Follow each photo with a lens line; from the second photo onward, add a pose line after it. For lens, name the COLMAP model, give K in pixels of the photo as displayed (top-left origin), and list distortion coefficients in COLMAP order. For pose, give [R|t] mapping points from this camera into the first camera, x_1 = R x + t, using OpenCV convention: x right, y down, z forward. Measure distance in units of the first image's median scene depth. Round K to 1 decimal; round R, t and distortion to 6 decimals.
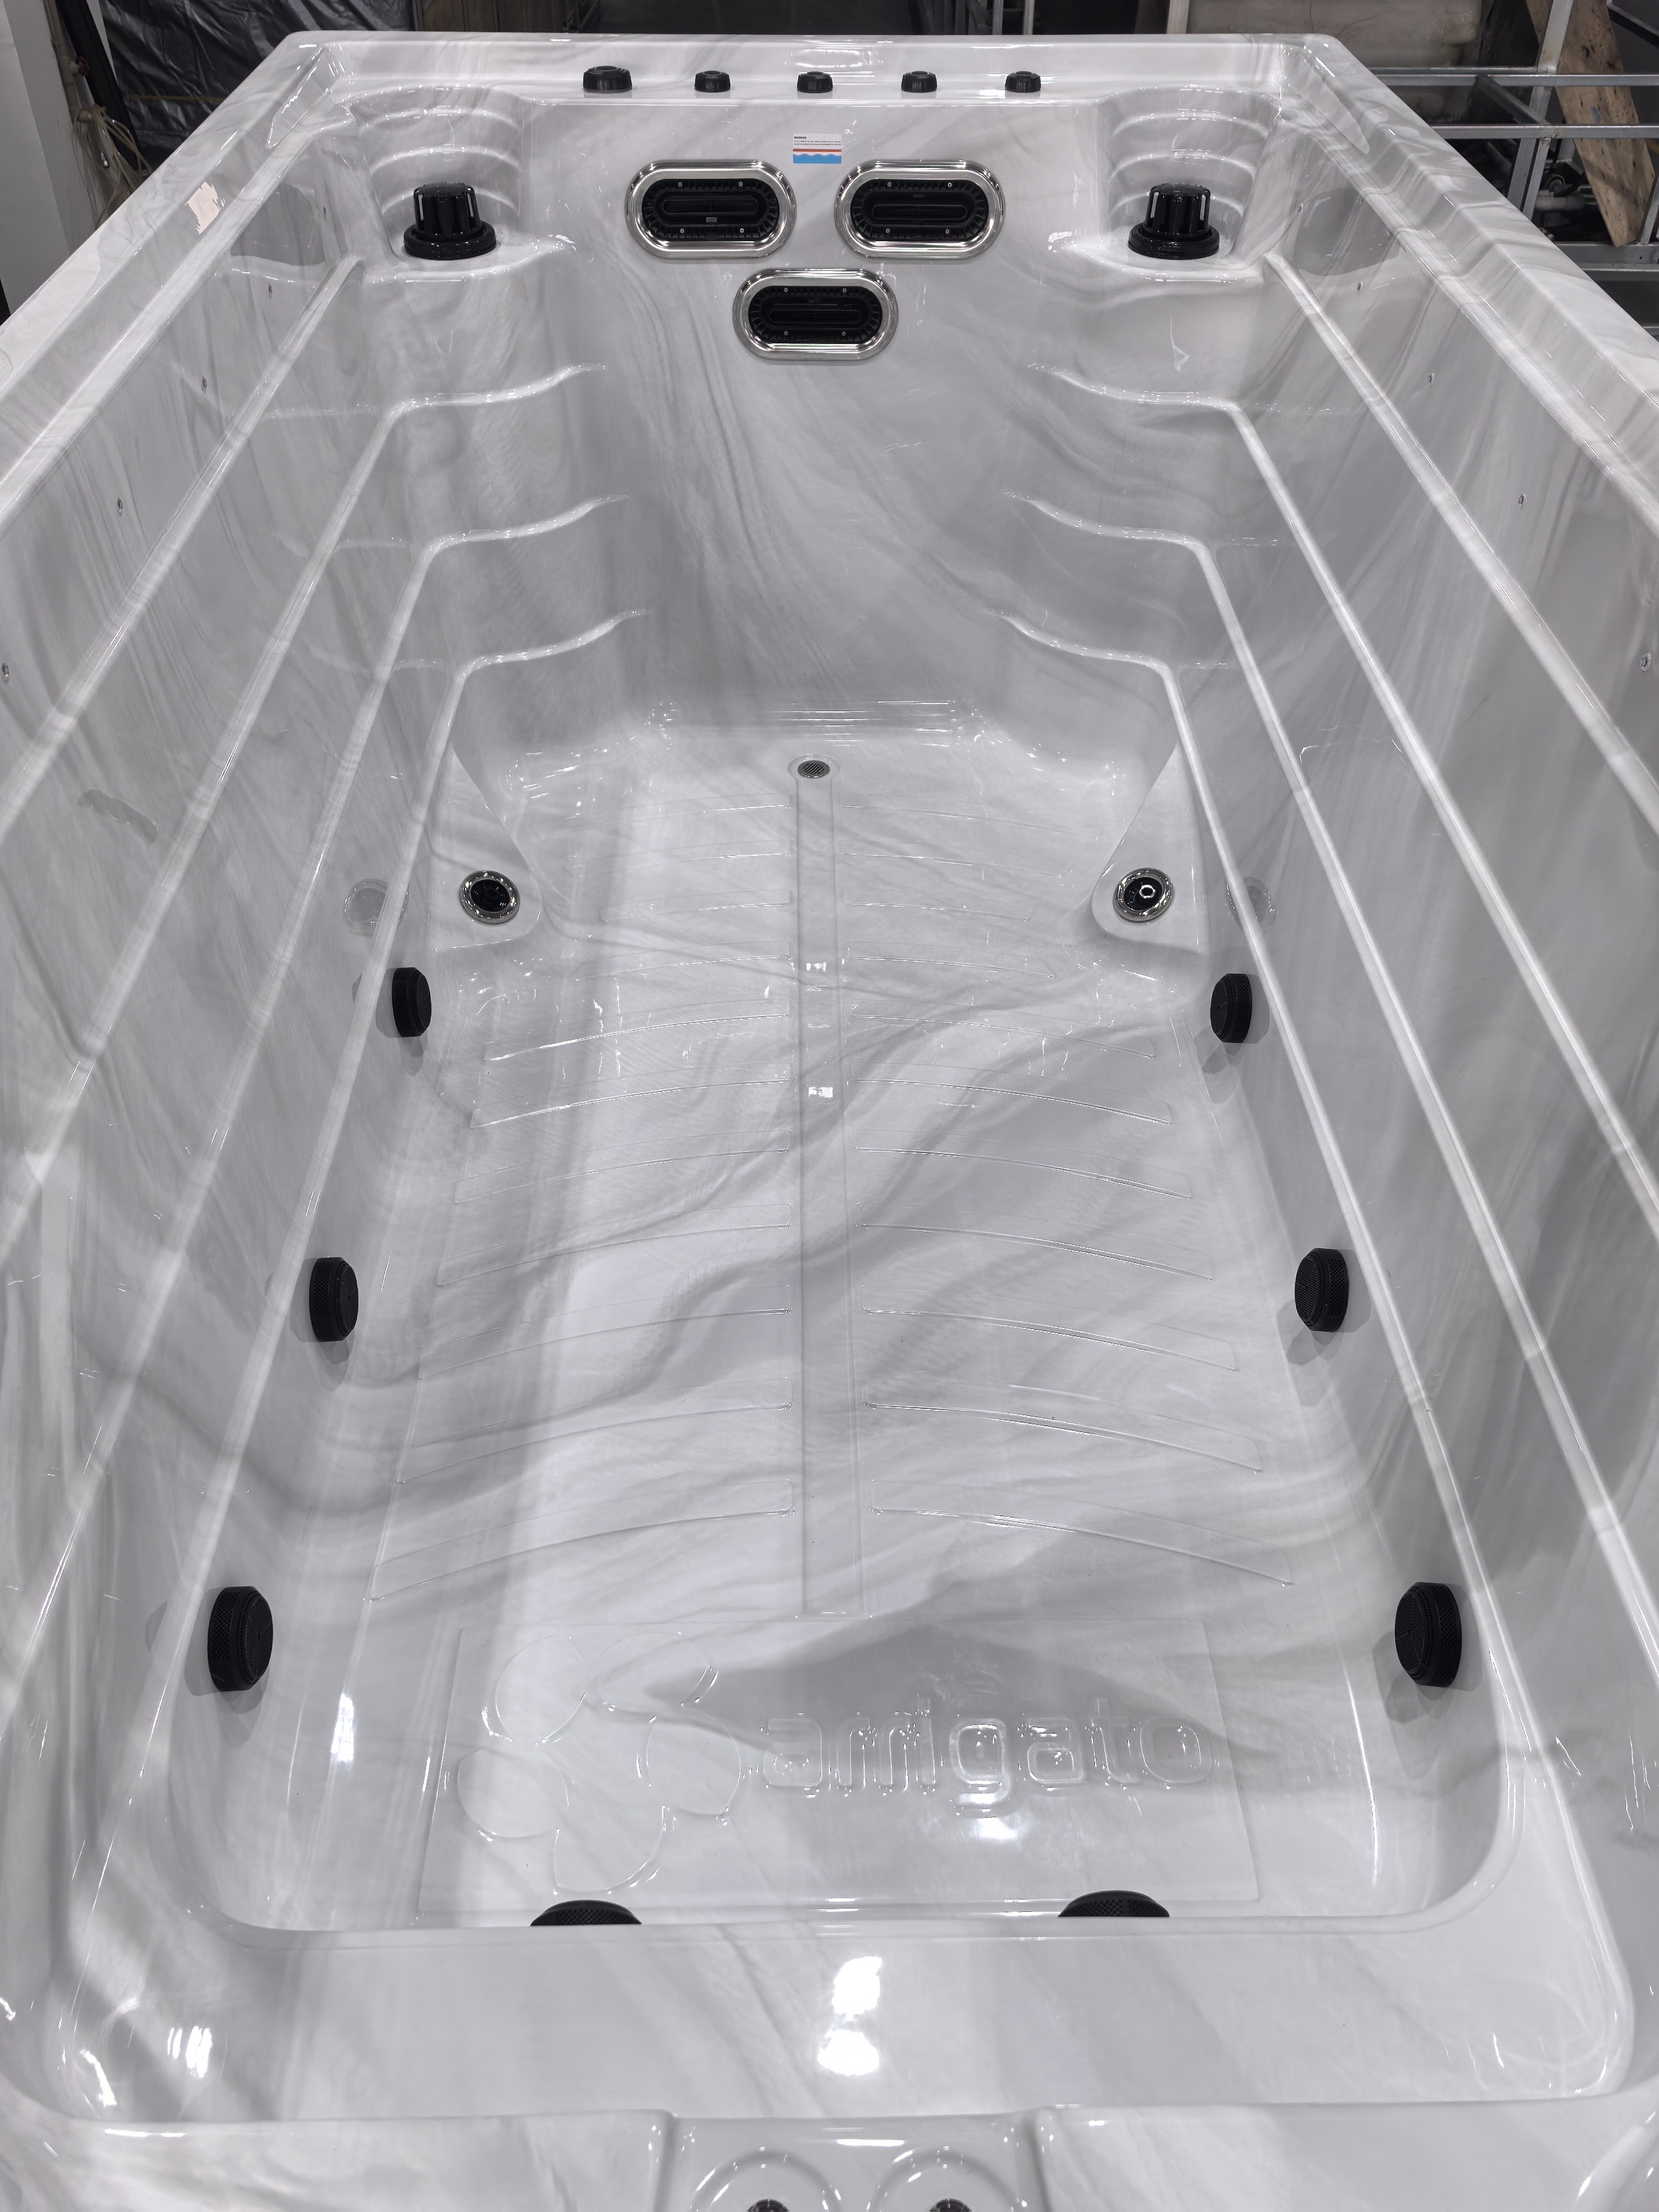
lens RADIAL K [[1749.9, 0, 829.5], [0, 1749.9, 1106.0], [0, 0, 1]] dist [0.001159, 0.038869]
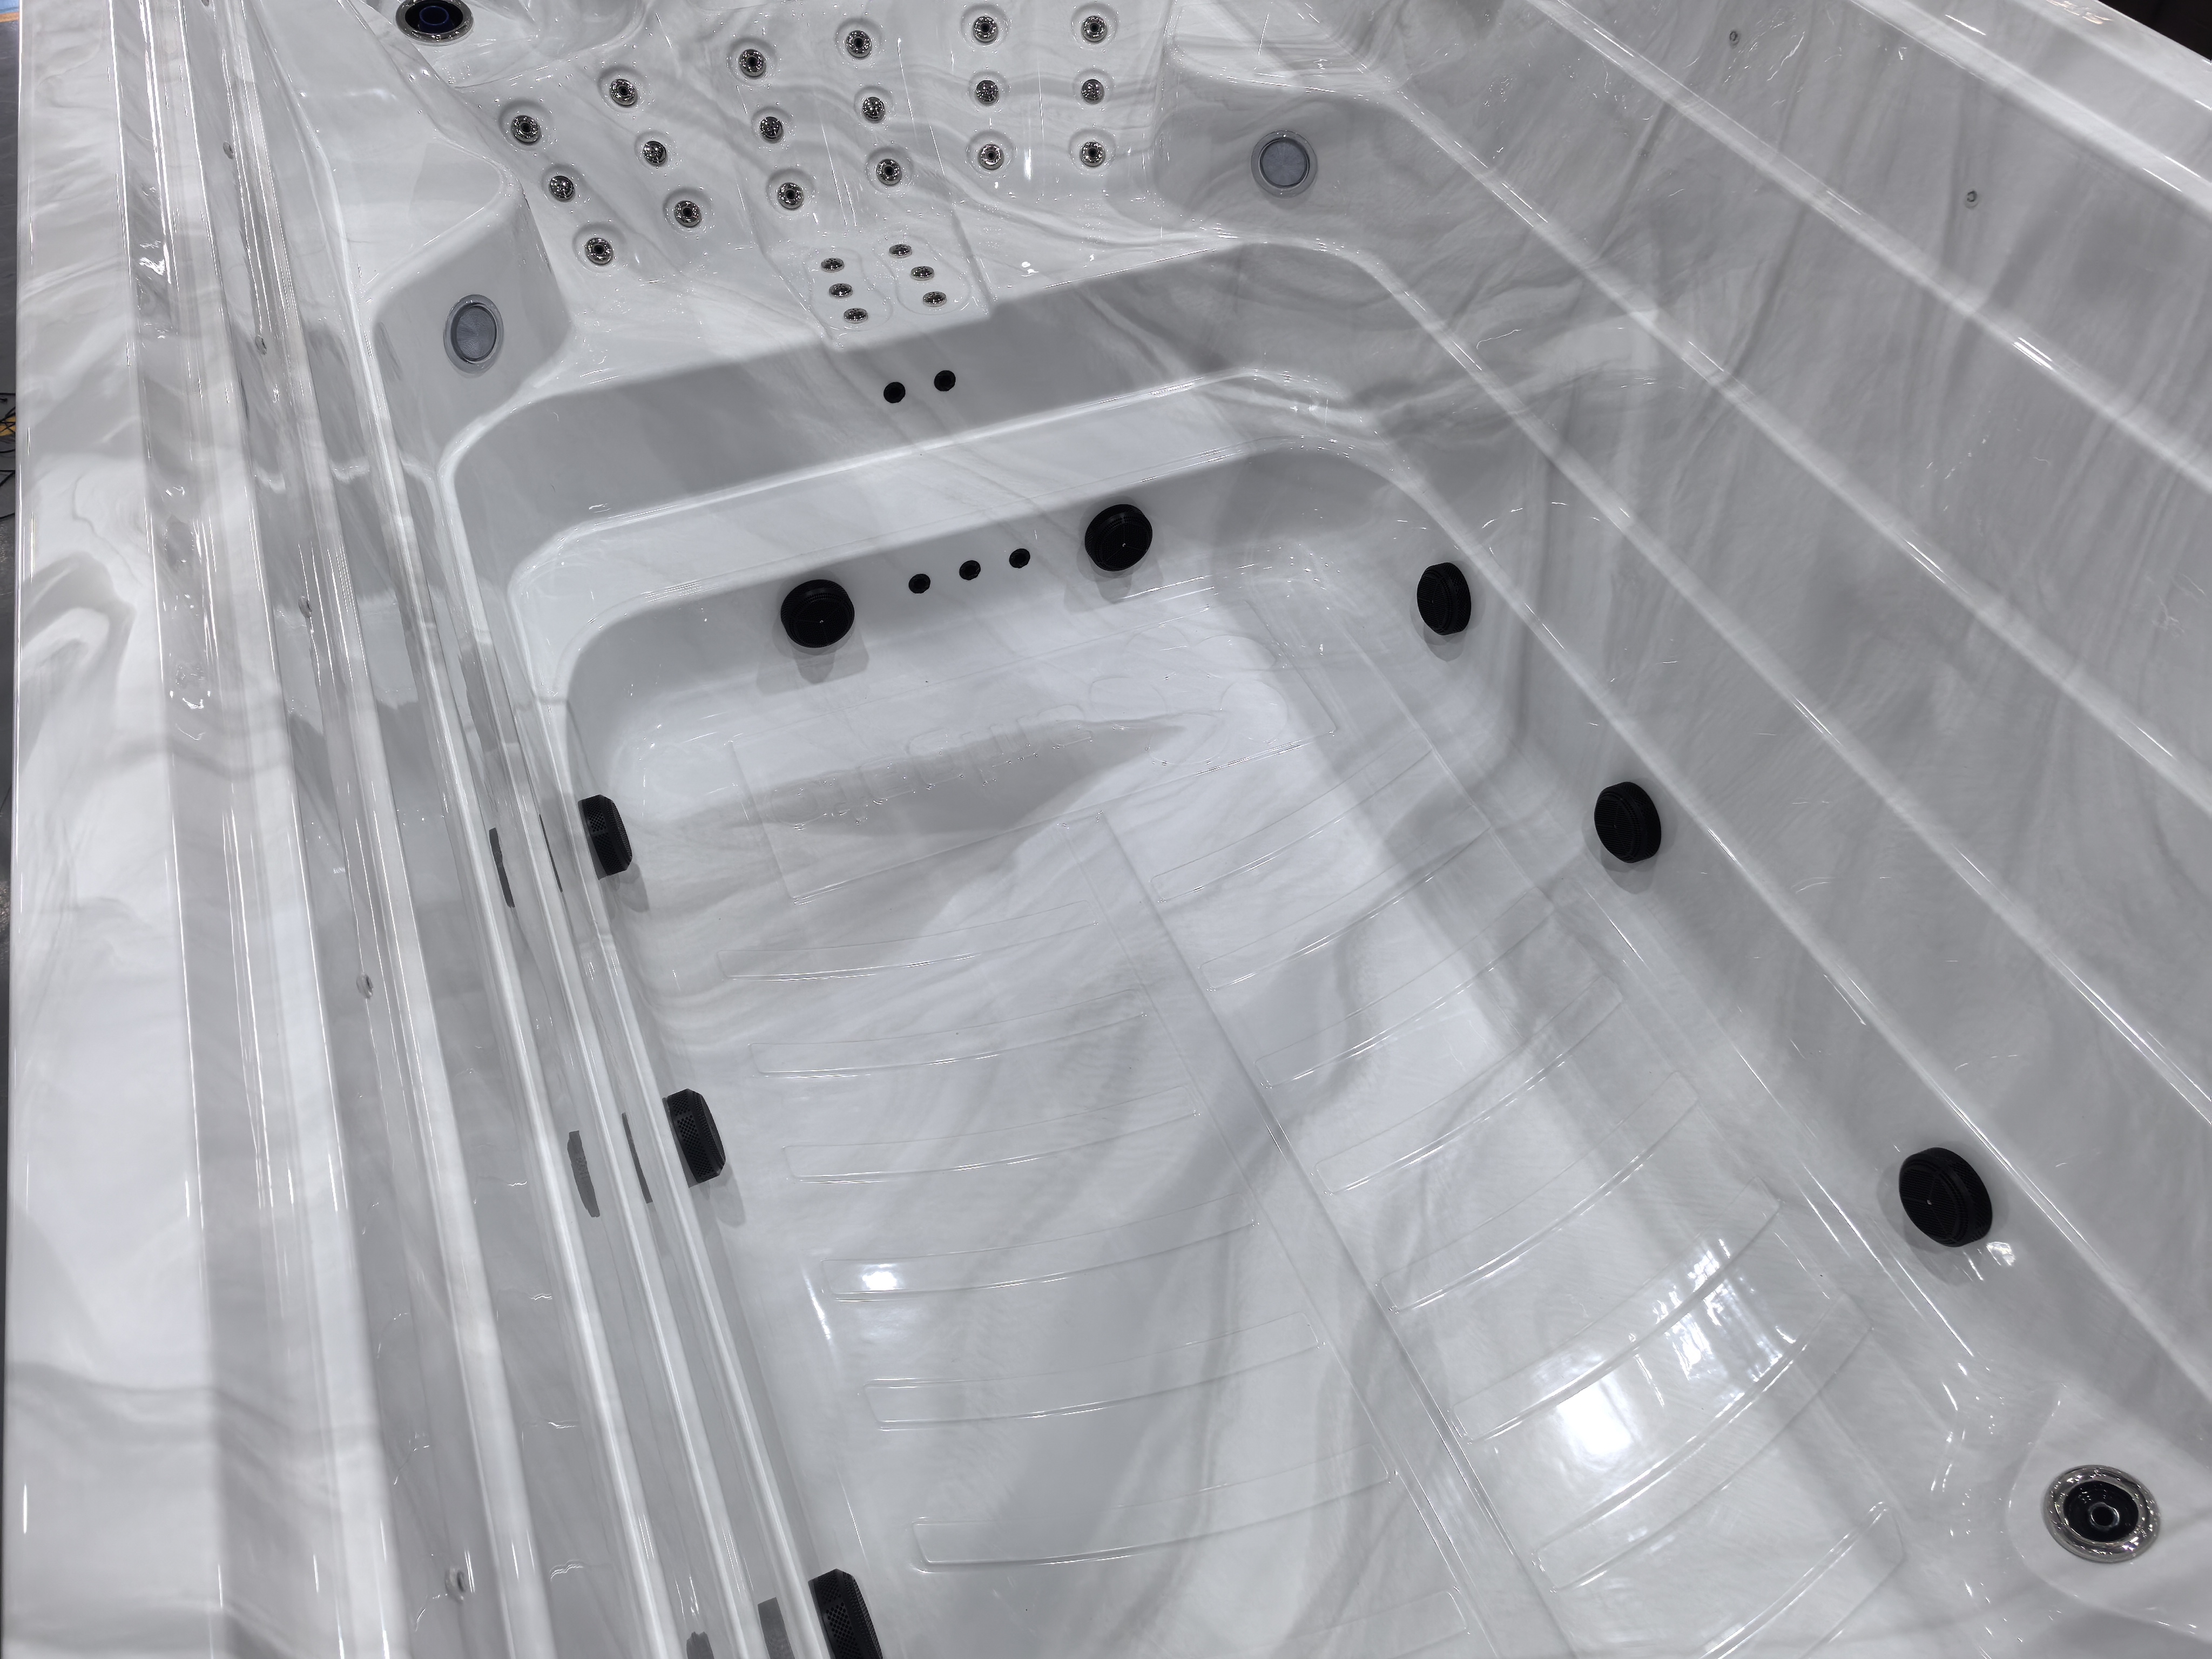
lens RADIAL K [[1743.3, 0, 1093.7], [0, 1743.3, 827.9], [0, 0, 1]] dist [0.007179, 0.006929]
pose [[-0.931207, 0.268896, -0.246066, 0.199442], [-0.241832, 0.049307, 0.969065, -0.605576], [0.272710, 0.961906, 0.019113, 0.657824]]
